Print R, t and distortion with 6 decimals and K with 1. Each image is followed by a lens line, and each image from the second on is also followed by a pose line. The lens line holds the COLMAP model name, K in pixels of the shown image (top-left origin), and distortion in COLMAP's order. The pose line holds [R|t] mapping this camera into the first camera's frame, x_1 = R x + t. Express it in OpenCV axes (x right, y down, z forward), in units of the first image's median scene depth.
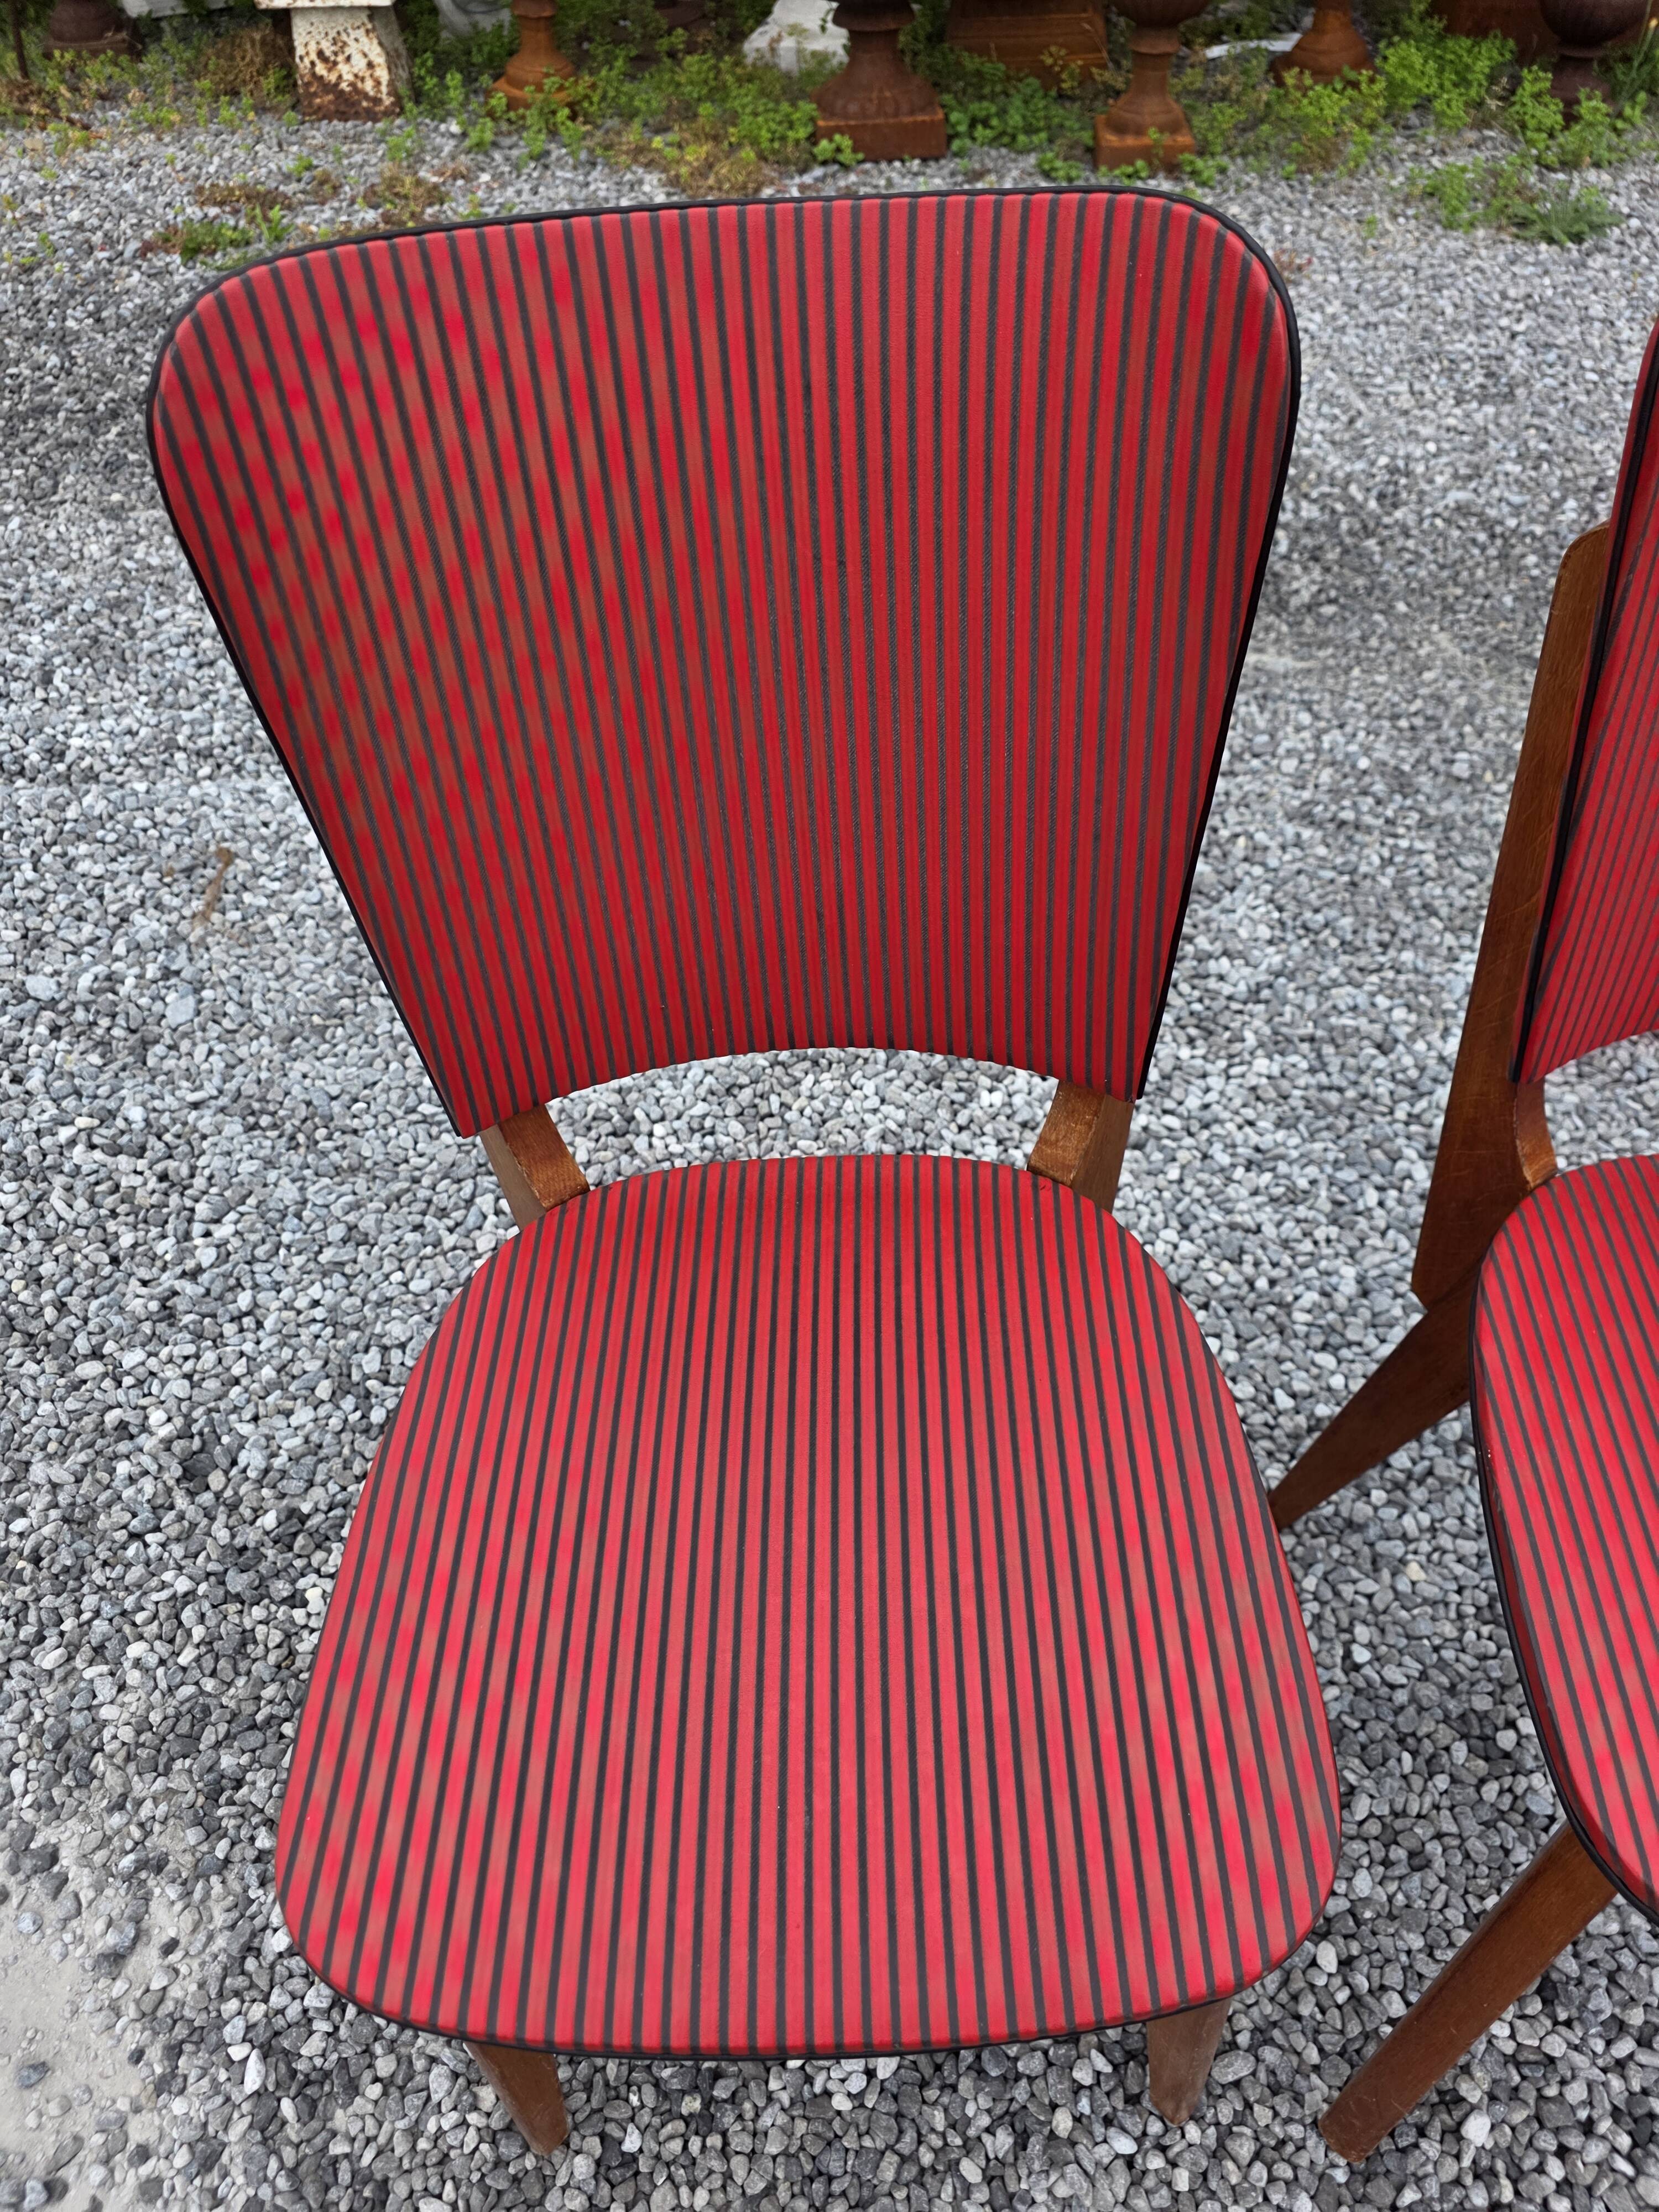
lens RADIAL K [[1467.9, 0, 821.1], [0, 1467.9, 1138.4], [0, 0, 1]] dist [0.027814, -0.019174]
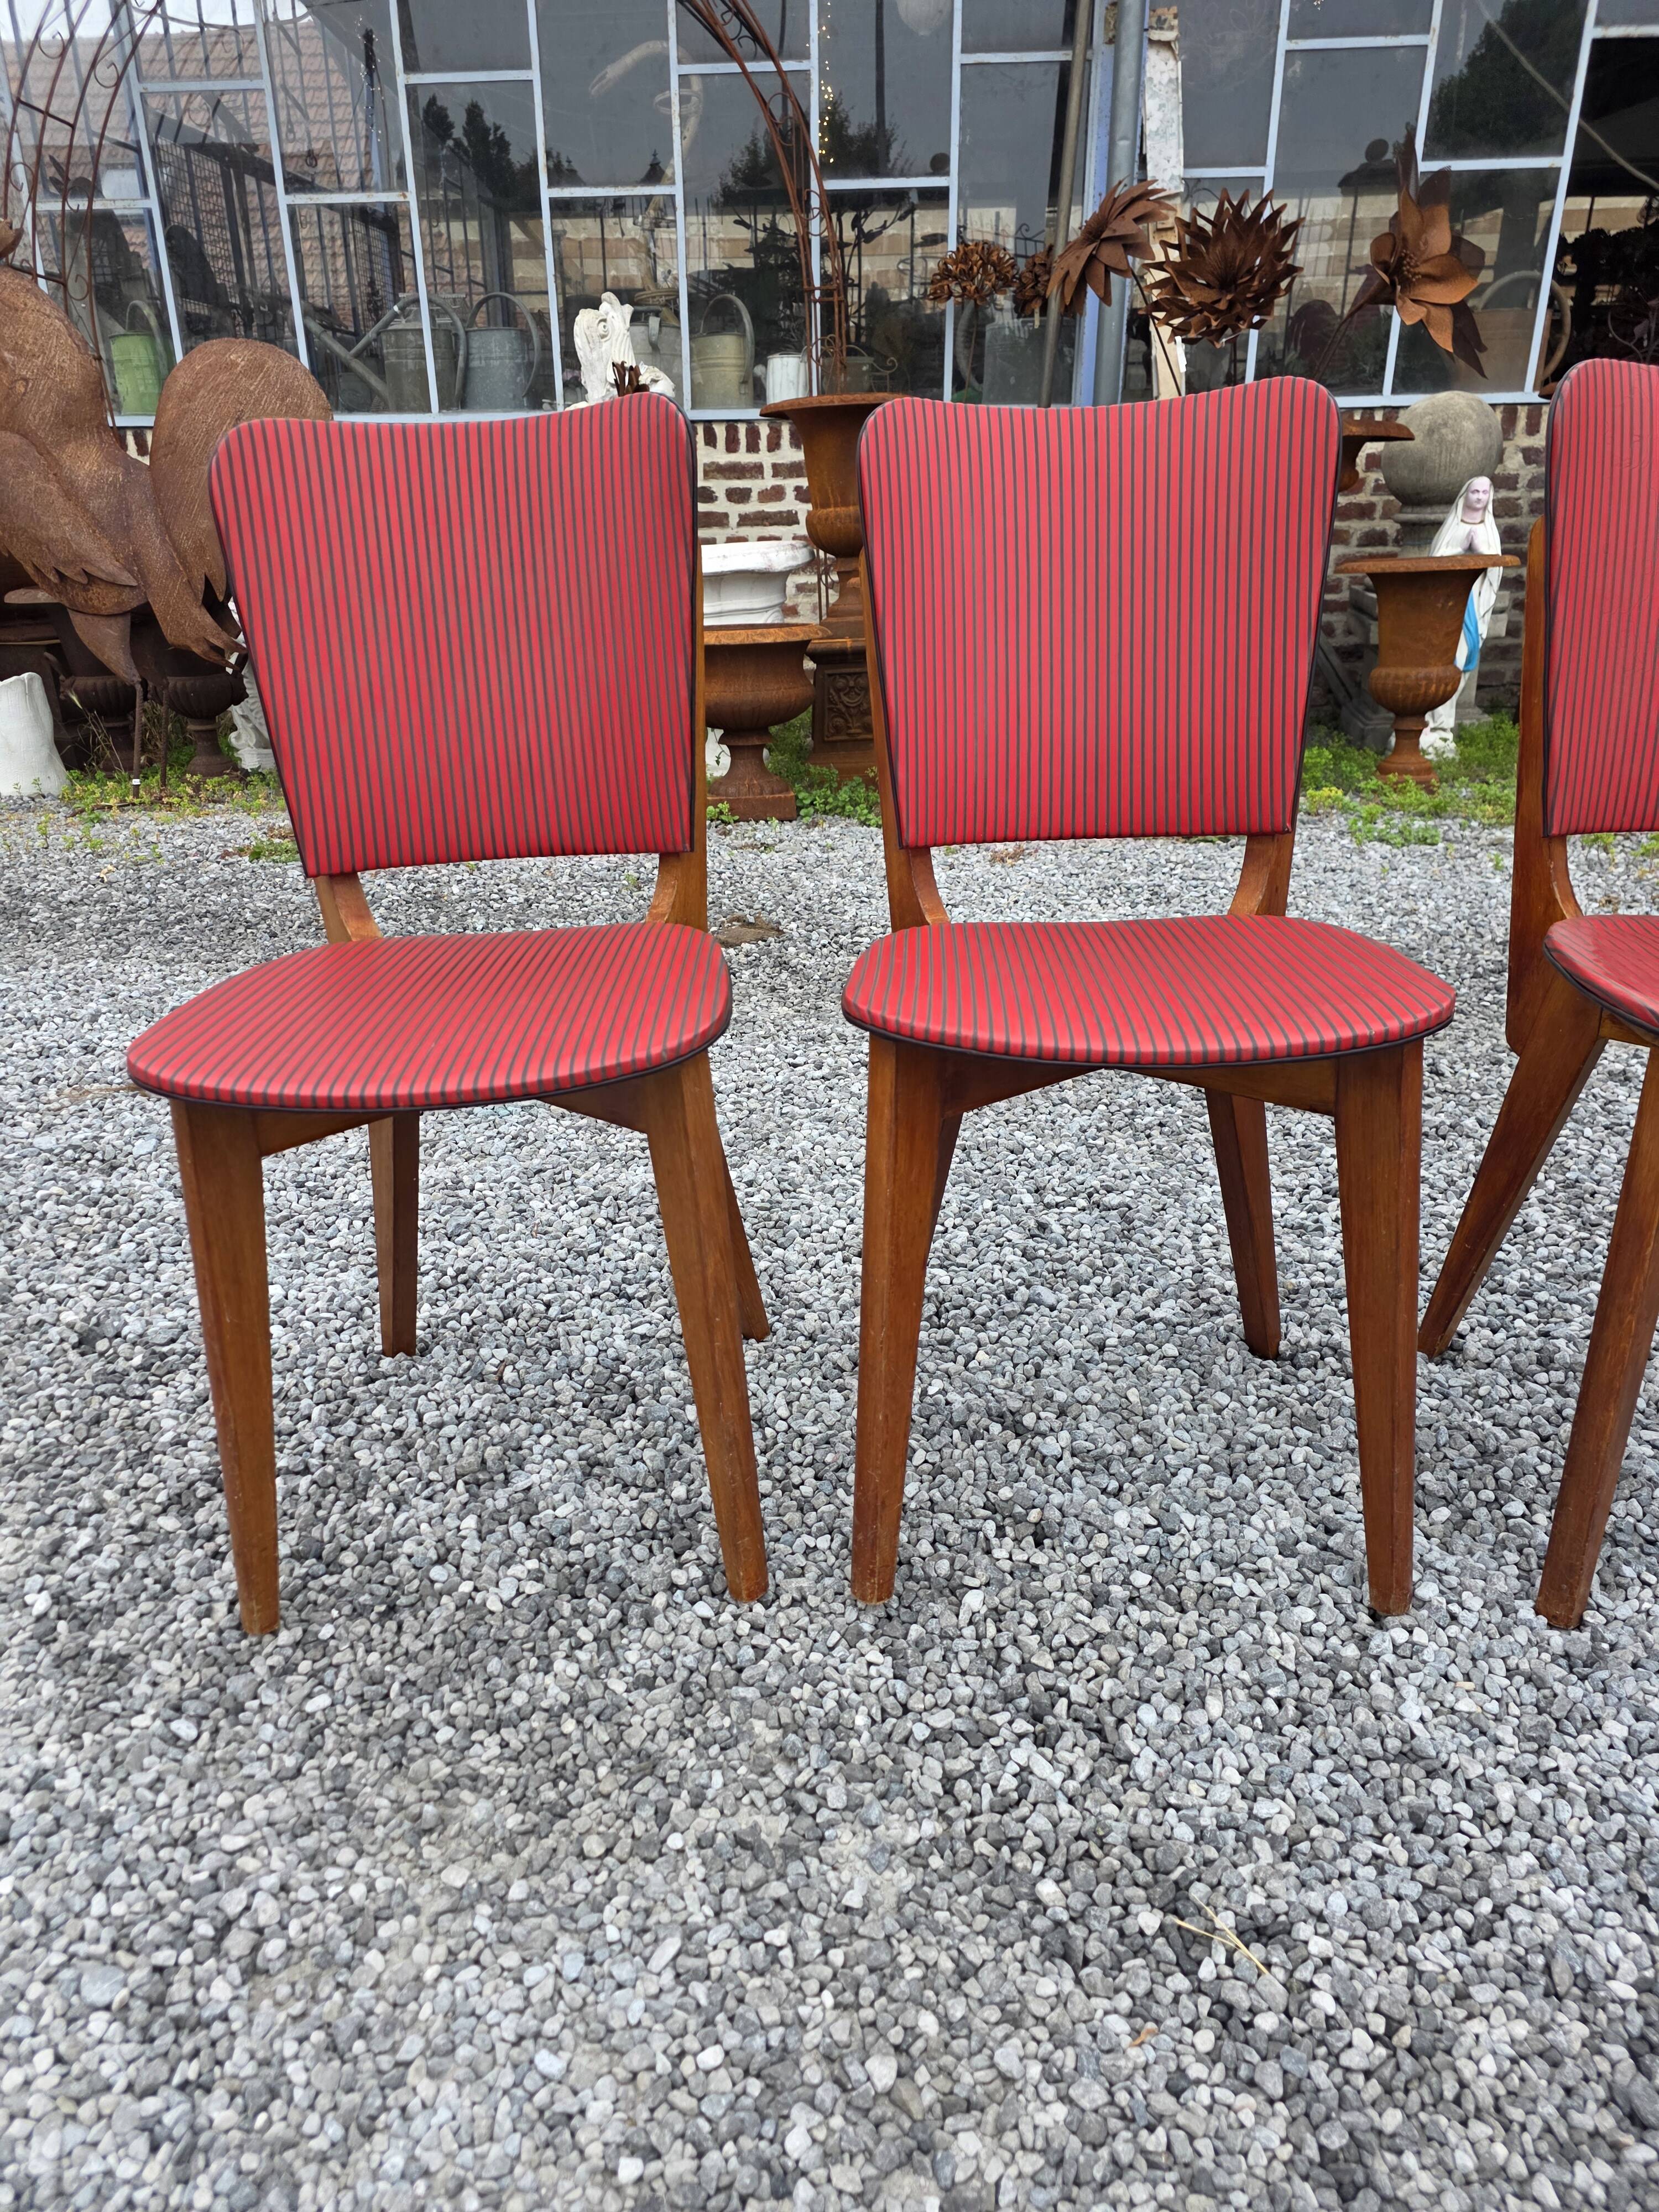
lens RADIAL K [[1467.9, 0, 821.1], [0, 1467.9, 1138.4], [0, 0, 1]] dist [0.027814, -0.019174]
pose [[0.999948, -0.003084, 0.009770, 0.218730], [0.007374, 0.878667, -0.477378, 0.688581], [-0.007112, 0.477425, 0.878644, -0.254255]]
